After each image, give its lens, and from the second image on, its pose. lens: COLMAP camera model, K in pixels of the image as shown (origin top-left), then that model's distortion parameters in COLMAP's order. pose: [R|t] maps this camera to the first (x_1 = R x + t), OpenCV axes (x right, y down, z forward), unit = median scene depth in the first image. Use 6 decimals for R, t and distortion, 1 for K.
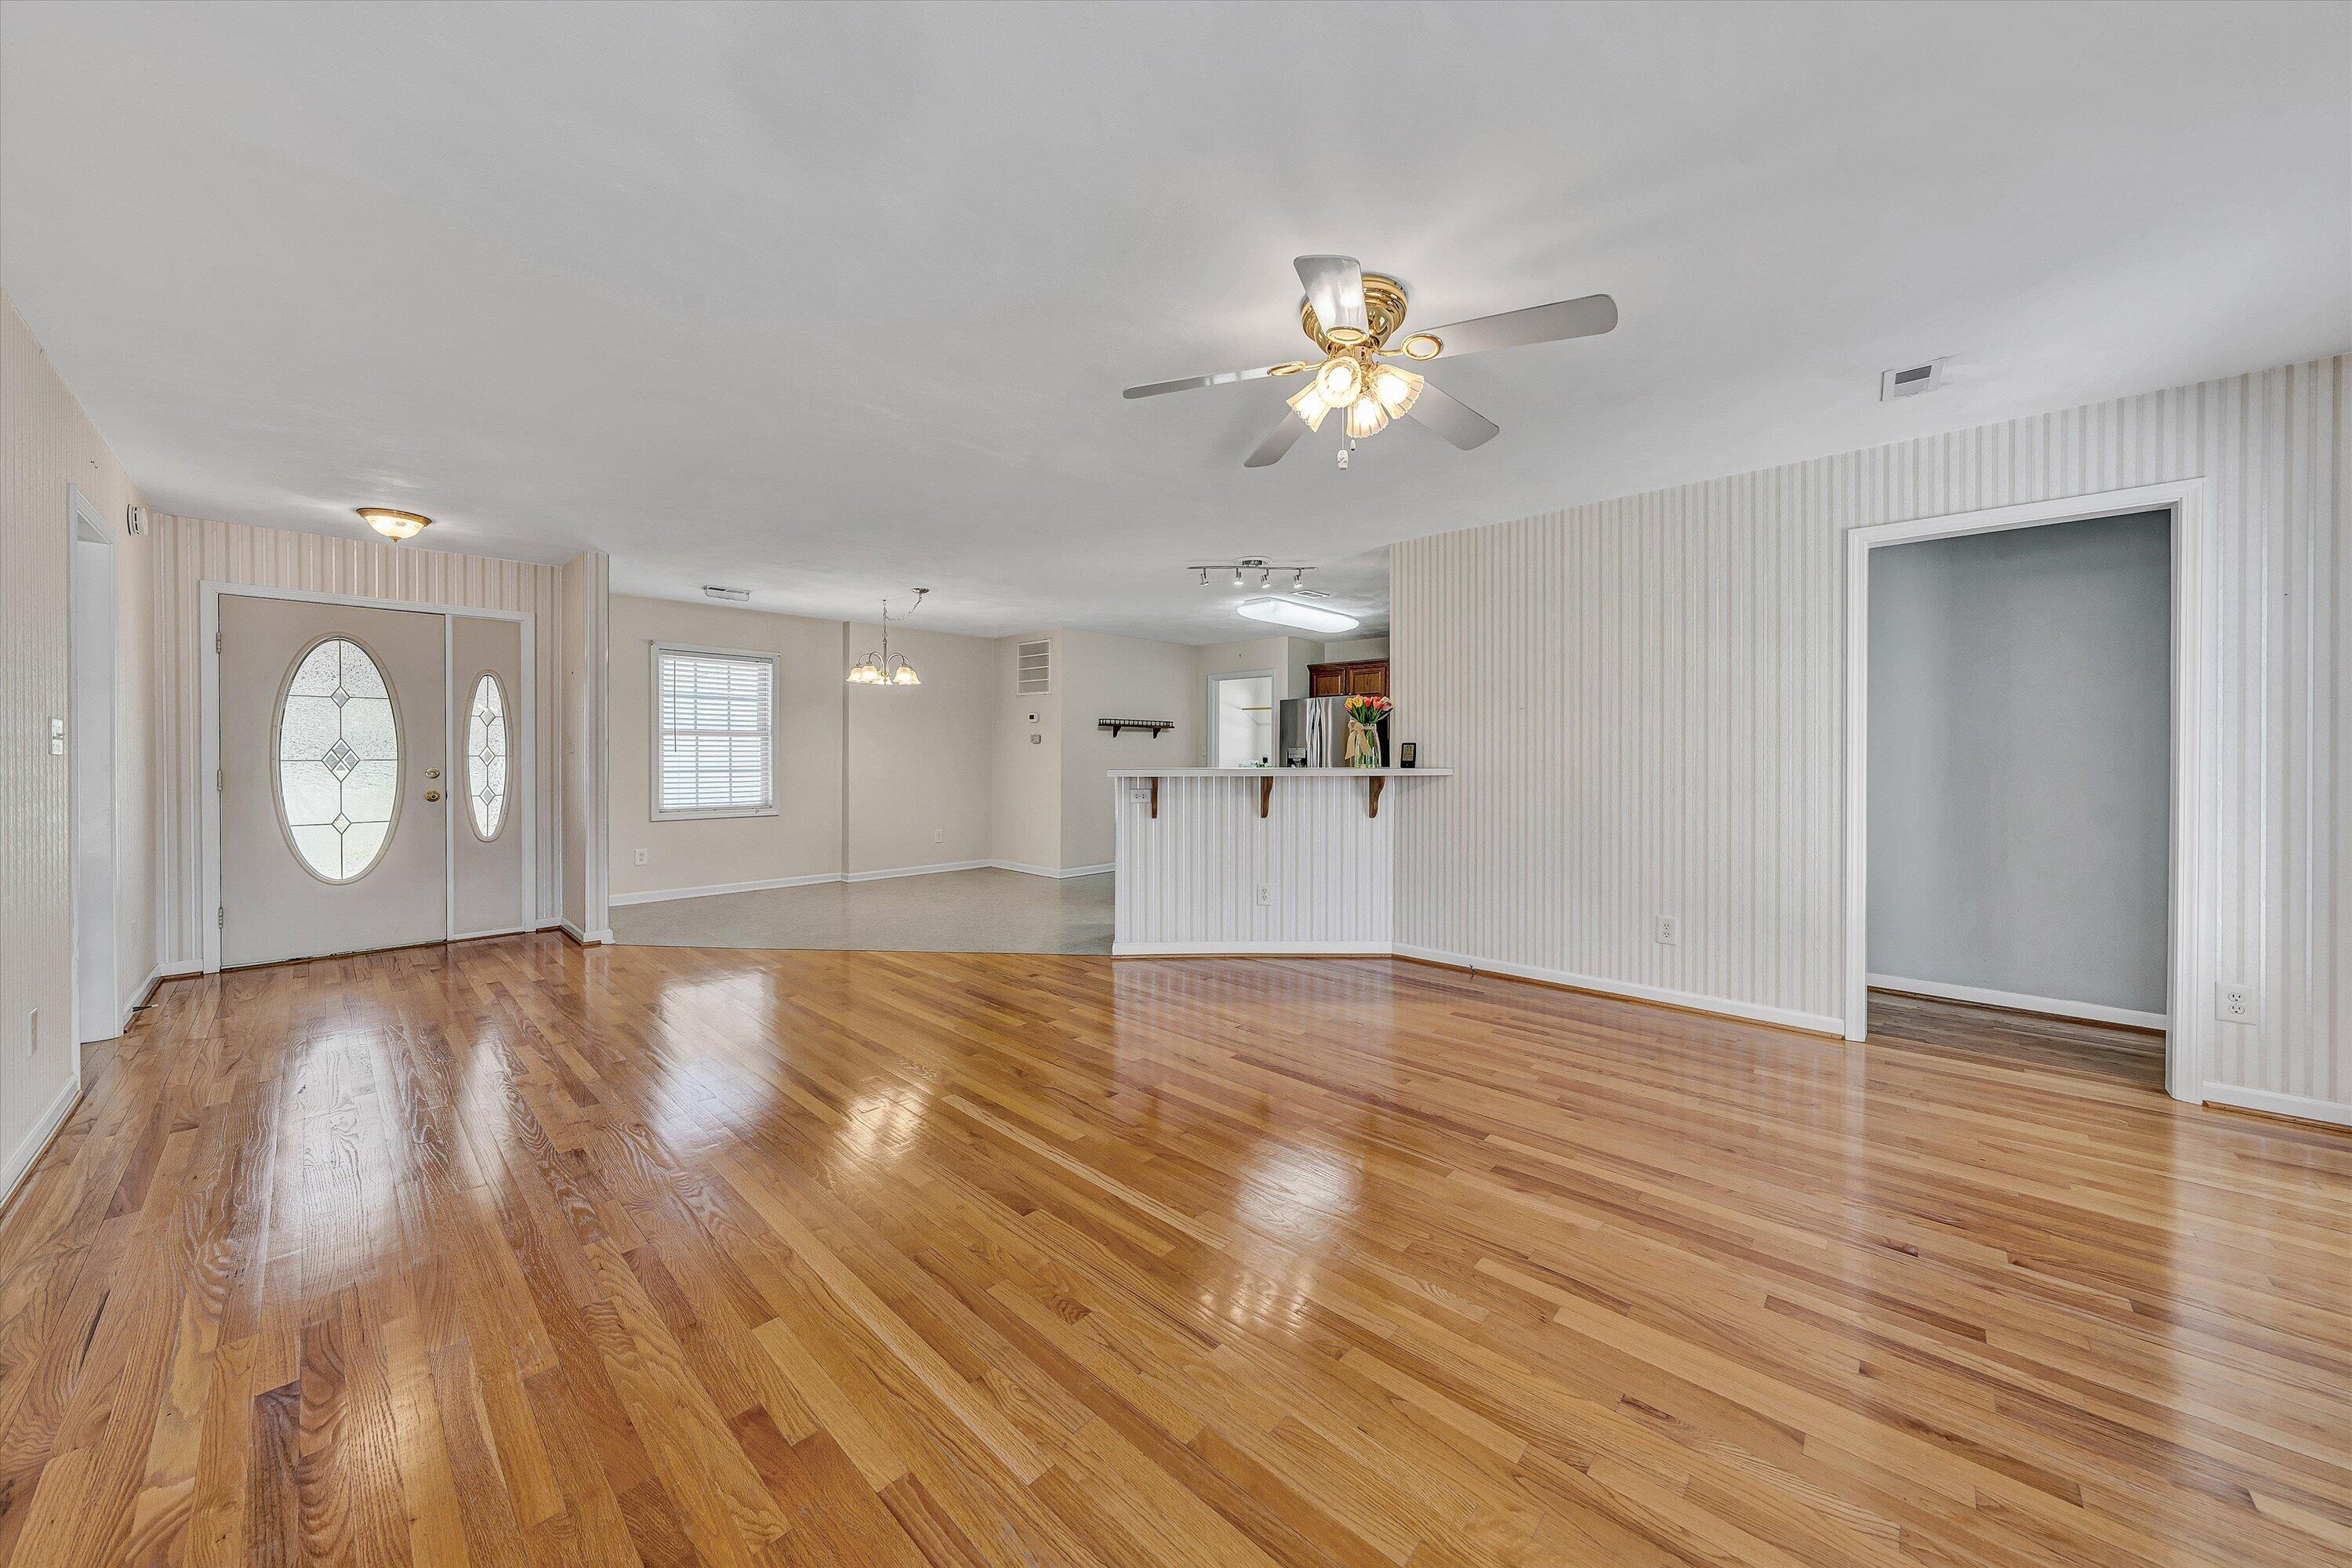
lens RADIAL K [[820.6, 0, 1212.0], [0, 820.6, 769.2], [0, 0, 1]] dist [-0.006778, 0.000777]
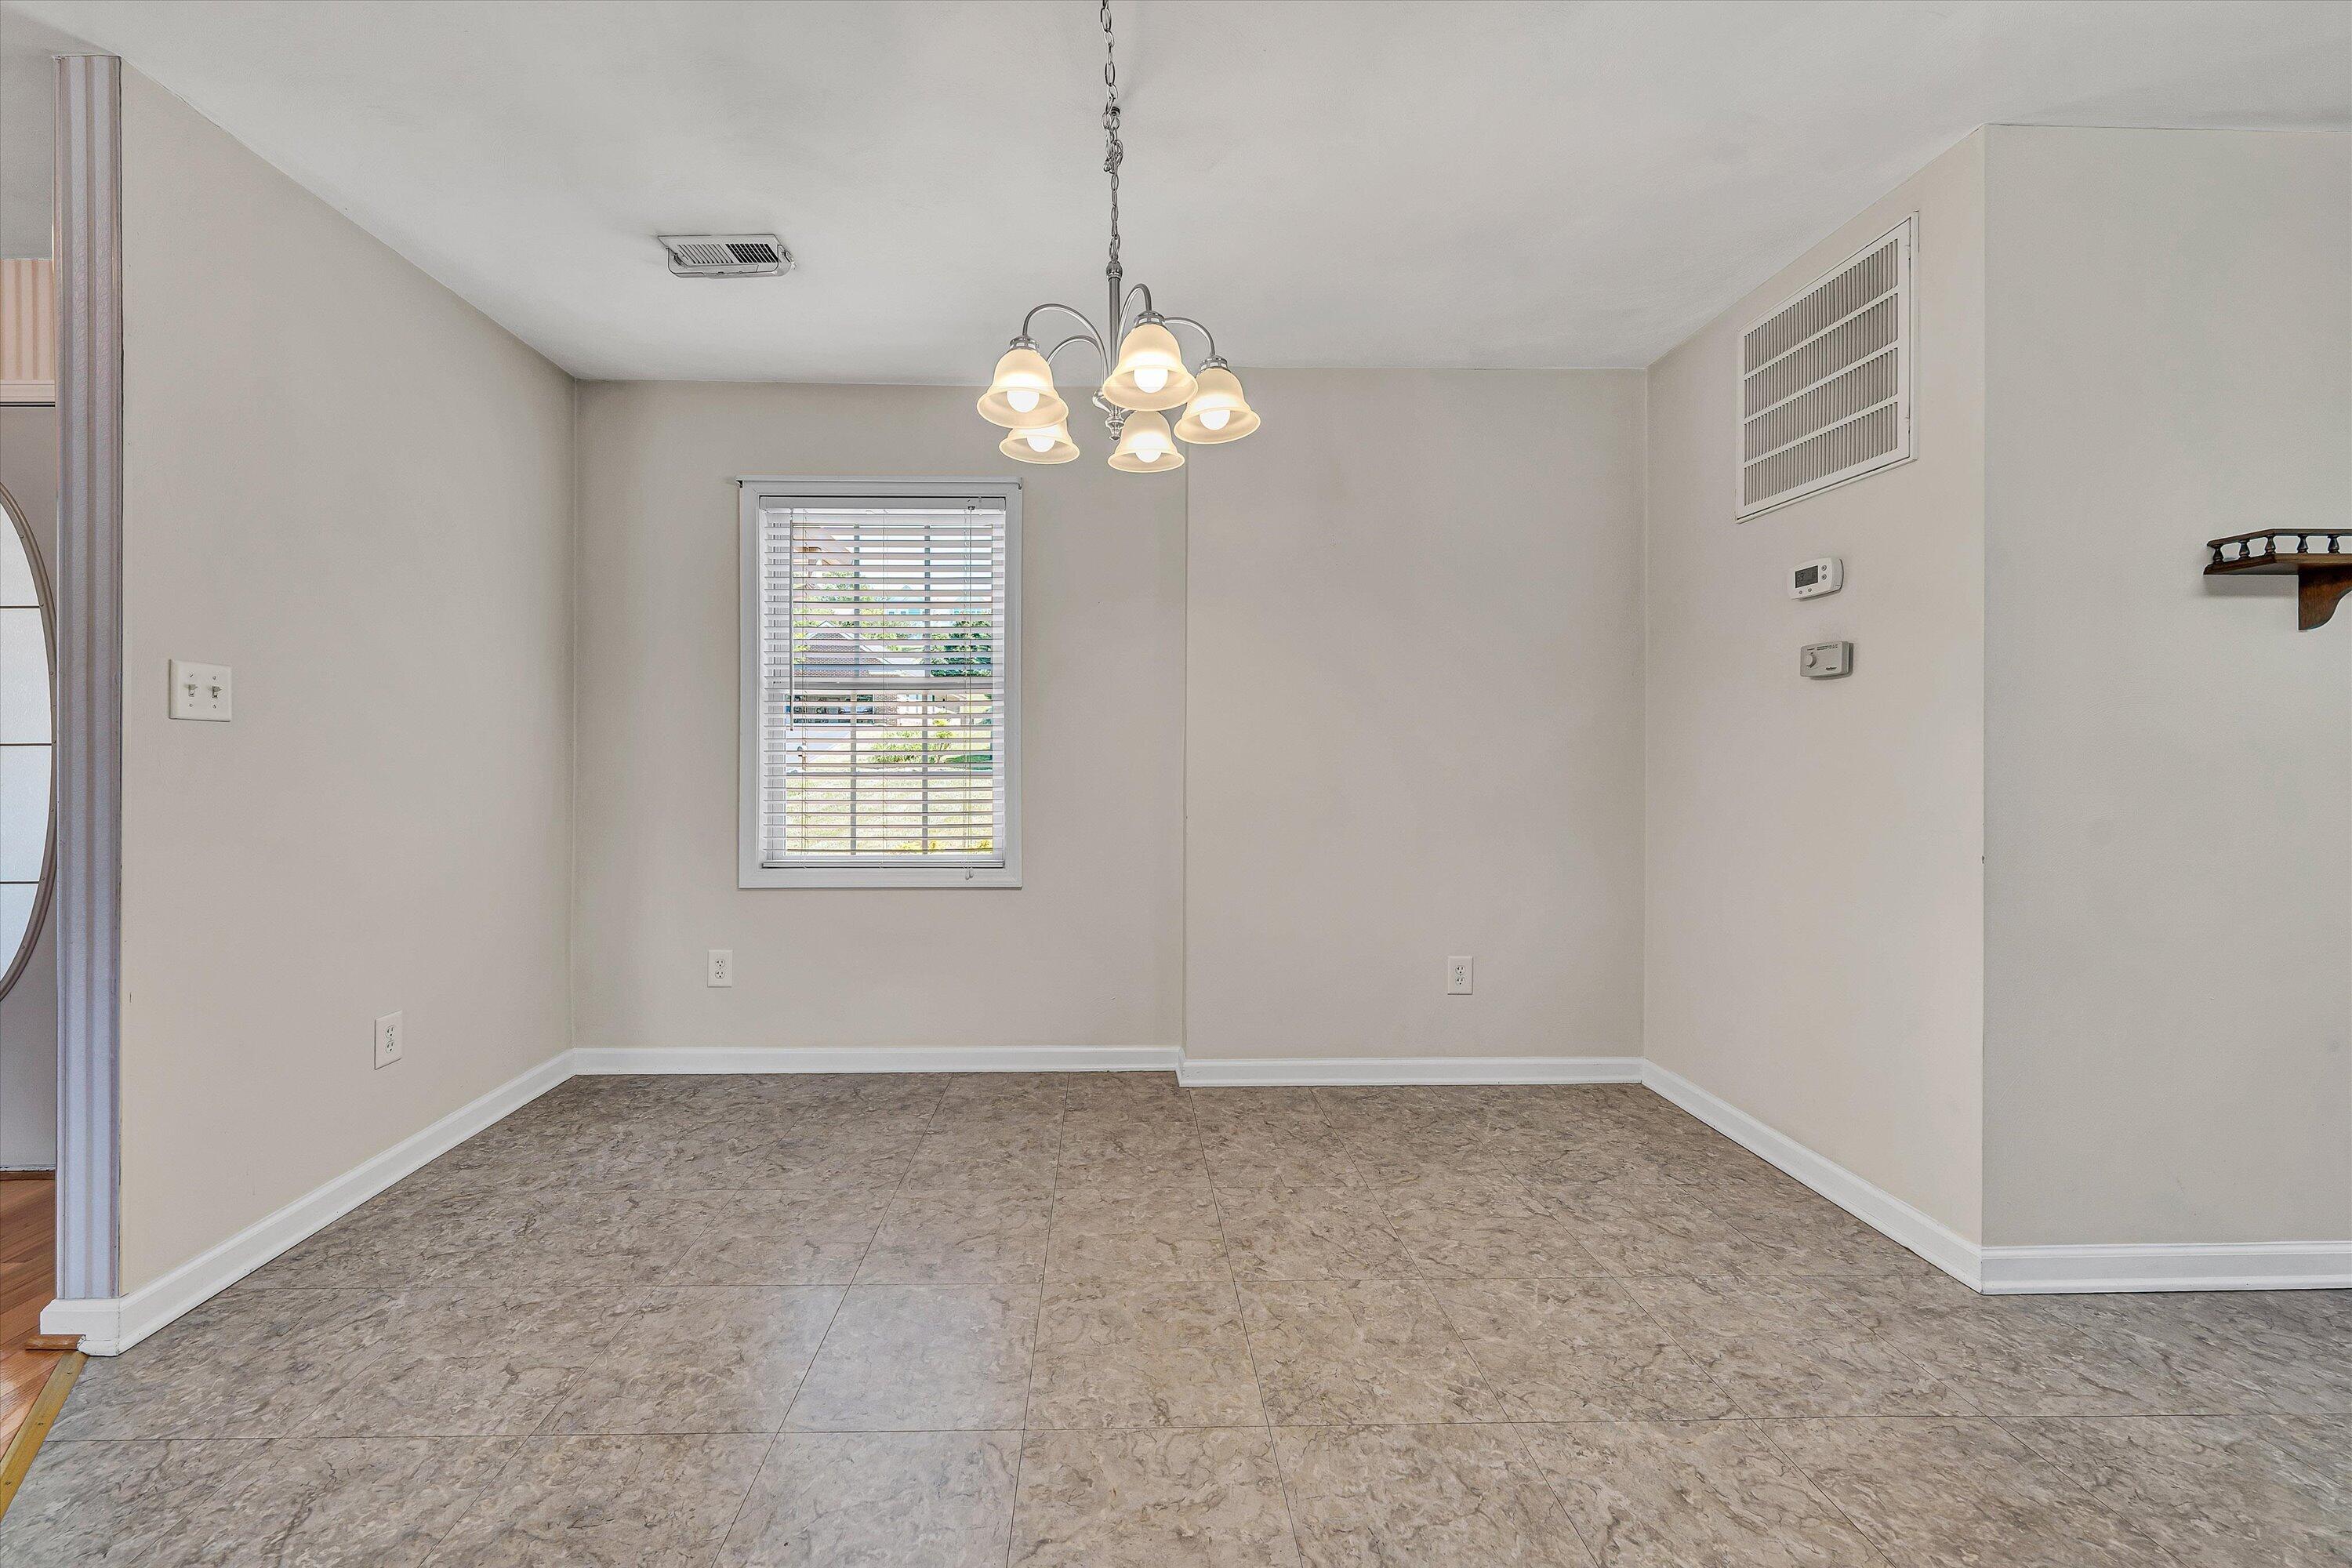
lens RADIAL K [[890.5, 0, 1107.0], [0, 890.5, 747.9], [0, 0, 1]] dist [-0.007447, 0.001215]
pose [[0.663540, -0.011312, -0.748055, -0.249928], [-0.007469, 0.999736, -0.021743, -0.003182], [0.748103, 0.020014, 0.663280, 1.029907]]
